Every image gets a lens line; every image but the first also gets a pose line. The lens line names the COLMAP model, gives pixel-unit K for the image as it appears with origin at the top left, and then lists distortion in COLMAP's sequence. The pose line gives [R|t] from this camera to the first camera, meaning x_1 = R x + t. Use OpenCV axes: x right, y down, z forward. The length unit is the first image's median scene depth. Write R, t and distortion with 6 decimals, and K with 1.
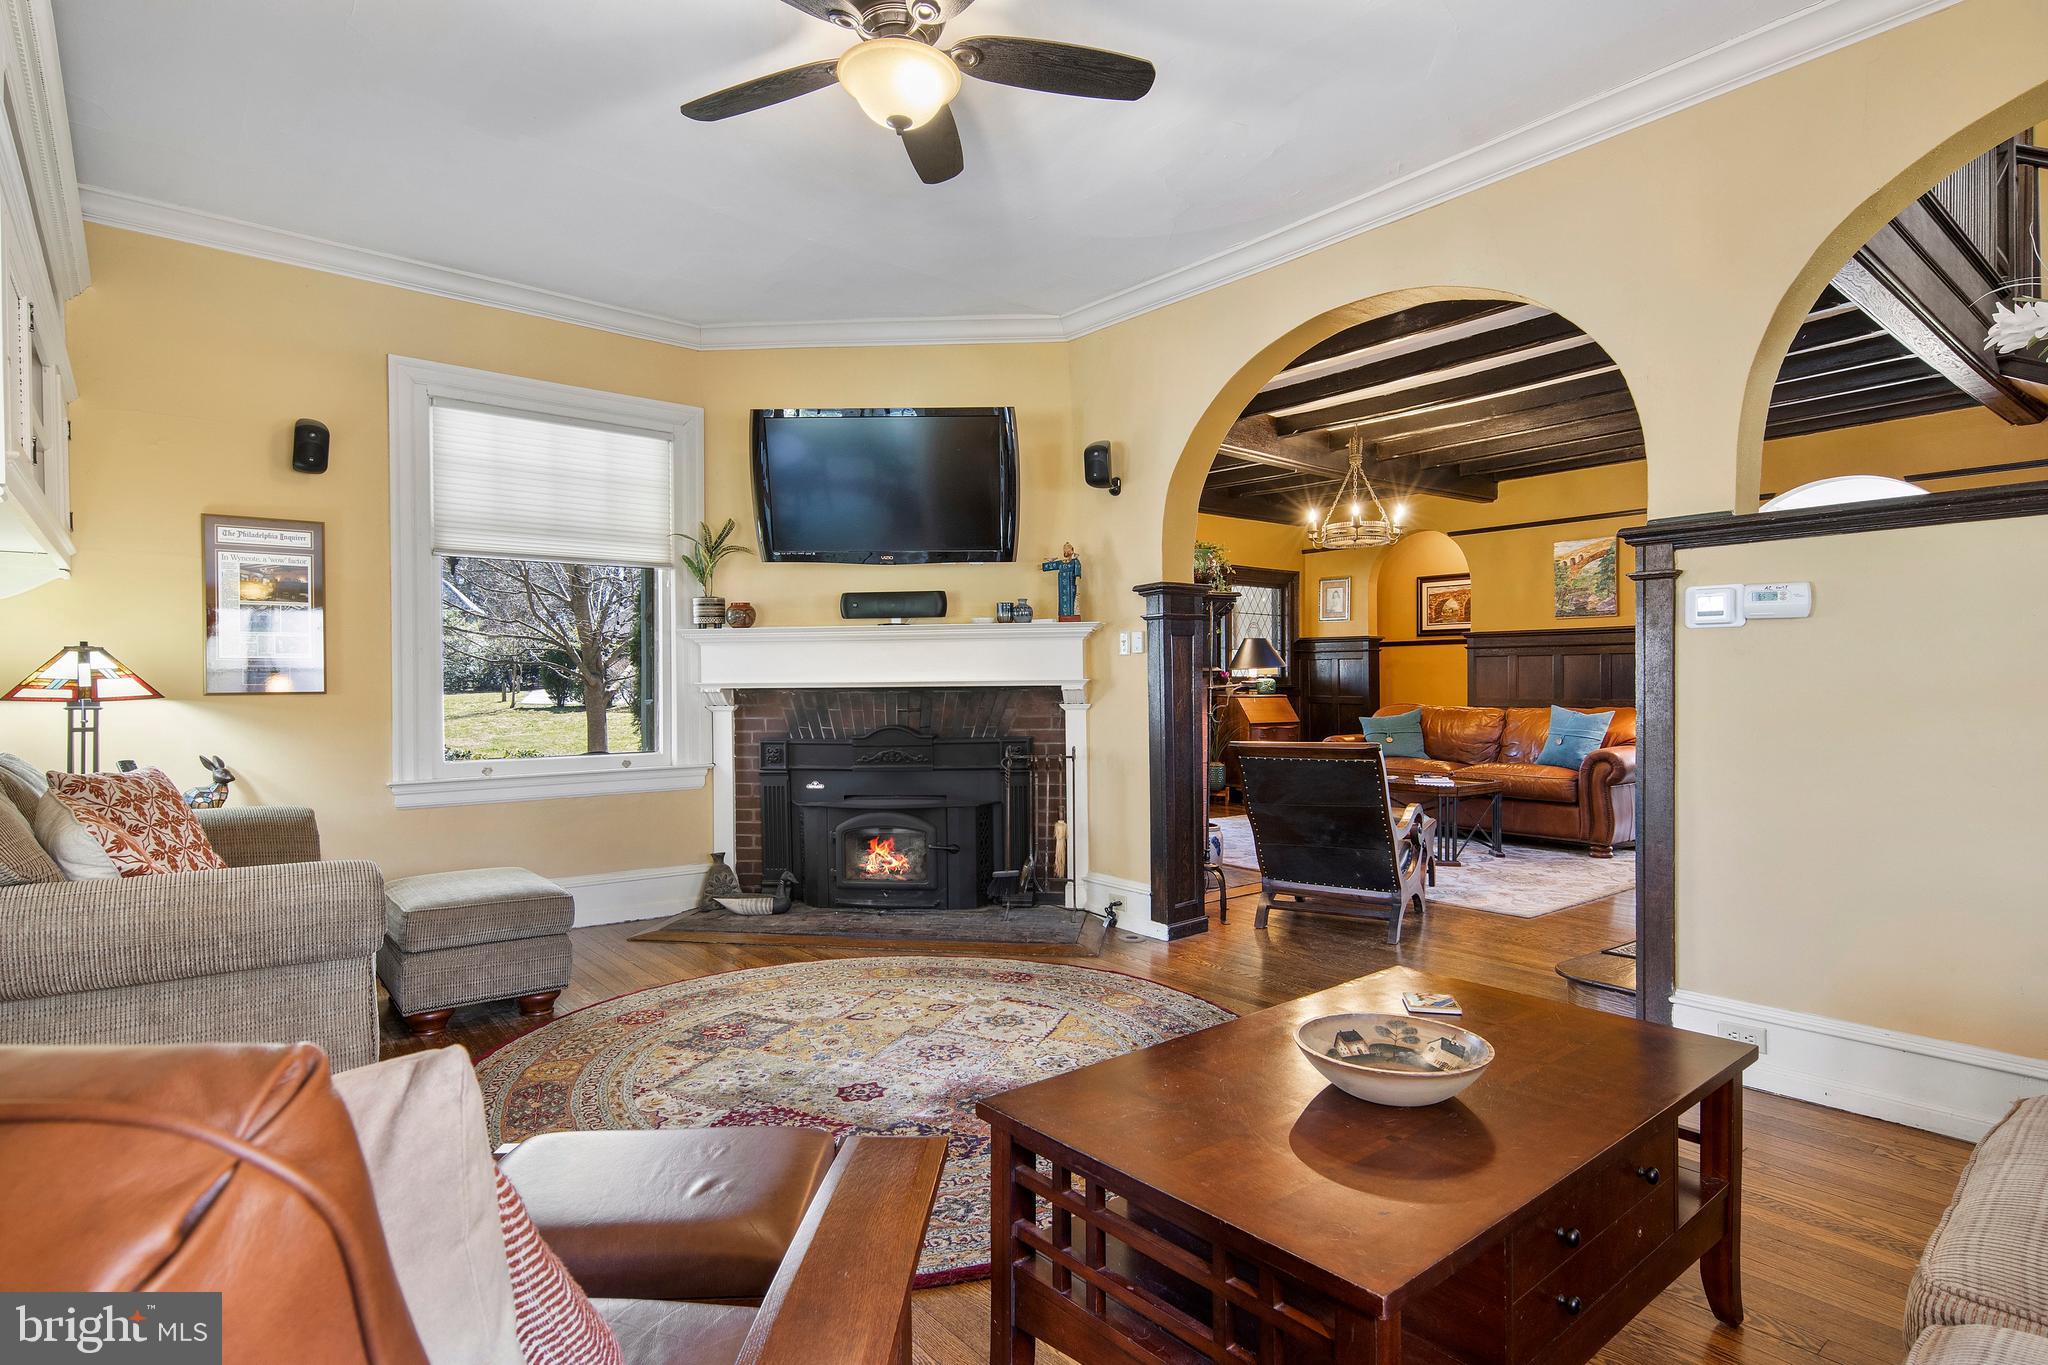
lens RADIAL K [[1051.6, 0, 1030.1], [0, 1051.6, 680.8], [0, 0, 1]] dist [0.012215, -0.003546]
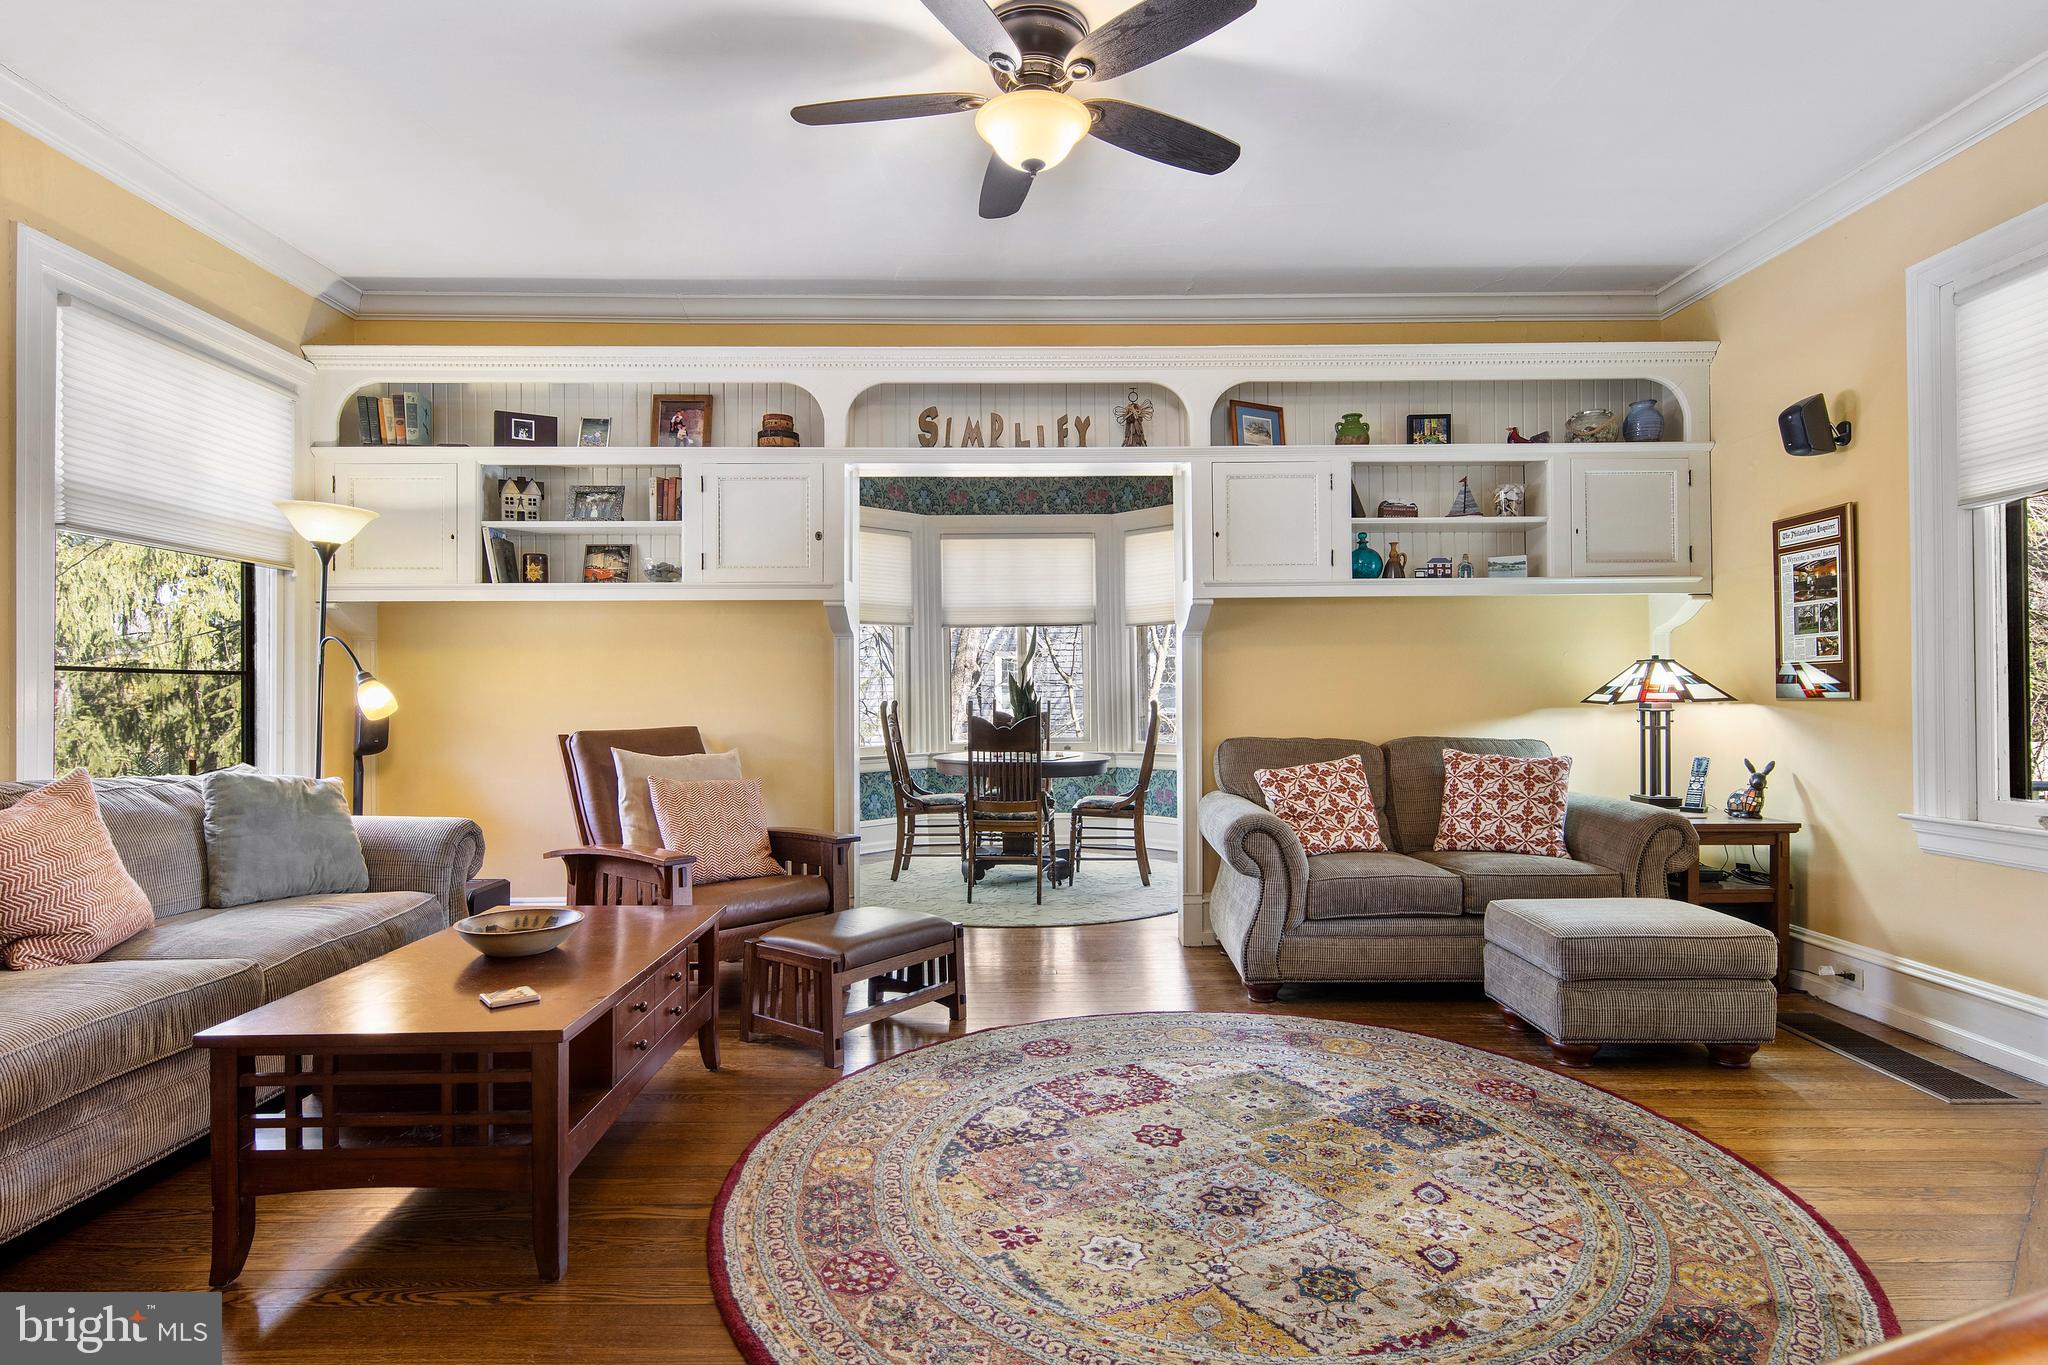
lens RADIAL K [[1051.6, 0, 1017.2], [0, 1051.6, 688.8], [0, 0, 1]] dist [0.012215, -0.003546]
pose [[-0.629398, 0.001109, -0.777083, 0.504124], [0.006529, 0.999971, -0.003861, 0.001669], [0.777056, -0.007504, -0.629387, 1.180910]]
